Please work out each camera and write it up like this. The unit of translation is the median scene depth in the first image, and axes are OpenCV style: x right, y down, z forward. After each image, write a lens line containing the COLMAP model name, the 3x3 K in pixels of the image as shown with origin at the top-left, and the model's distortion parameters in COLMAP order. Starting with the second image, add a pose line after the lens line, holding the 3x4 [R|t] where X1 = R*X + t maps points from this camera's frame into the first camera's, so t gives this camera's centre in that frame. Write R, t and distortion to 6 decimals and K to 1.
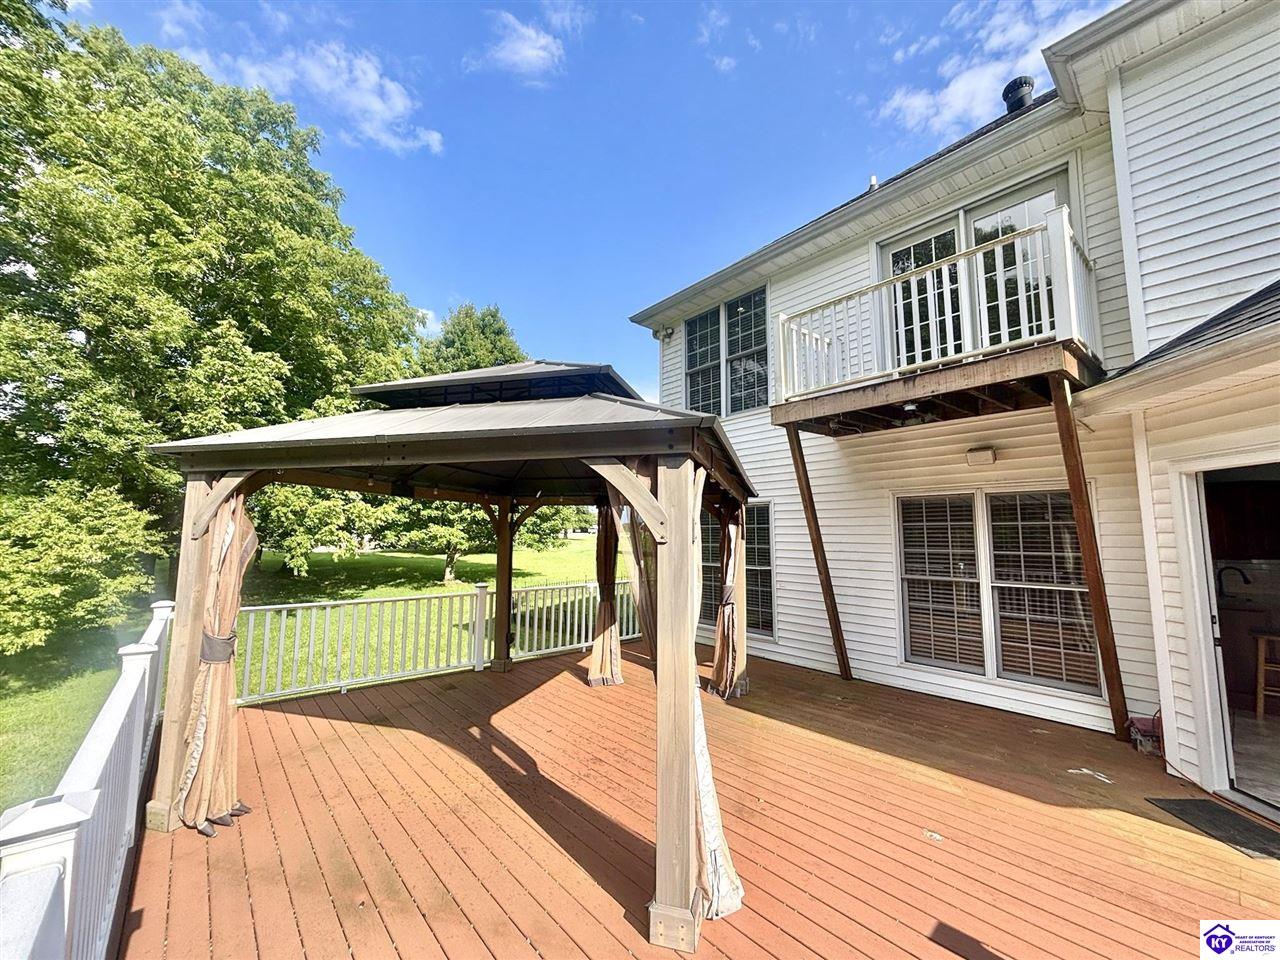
lens RADIAL K [[515.3, 0, 646.4], [0, 515.3, 486.5], [0, 0, 1]] dist [0.002858, -0.000675]
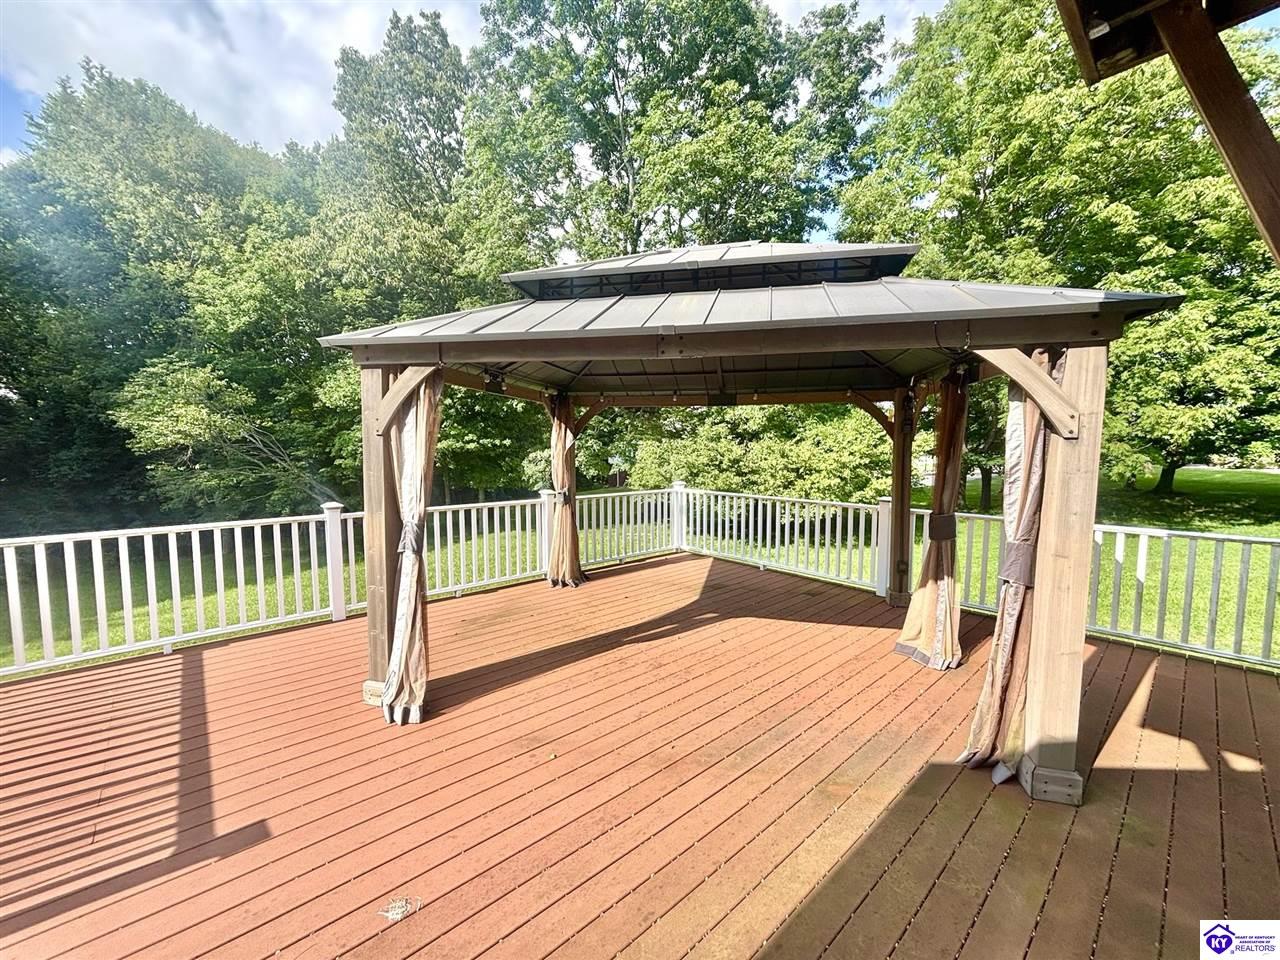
lens RADIAL K [[515.3, 0, 637.8], [0, 515.3, 481.9], [0, 0, 1]] dist [0.002858, -0.000675]
pose [[0.020509, 0.061758, -0.997880, 0.380317], [0.090489, 0.993879, 0.063370, 0.055503], [0.995686, -0.091597, 0.014795, 0.440379]]
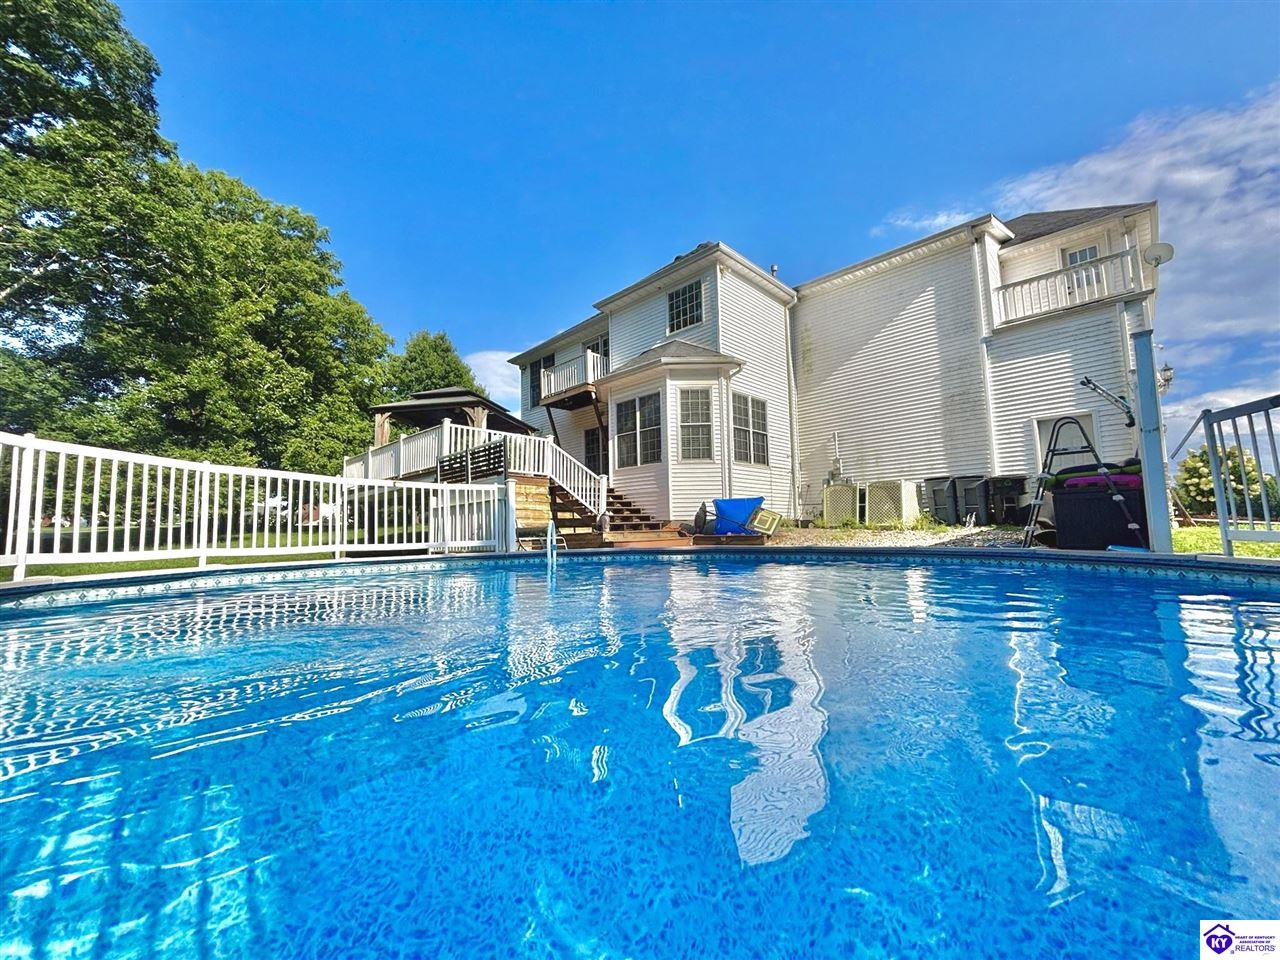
lens RADIAL K [[515.3, 0, 643.5], [0, 515.3, 485.7], [0, 0, 1]] dist [0.002858, -0.000675]
pose [[0.996235, -0.014686, 0.085444, 0.374635], [0.014430, 0.999889, 0.003612, 0.228104], [-0.085488, -0.002366, 0.996336, -1.348788]]
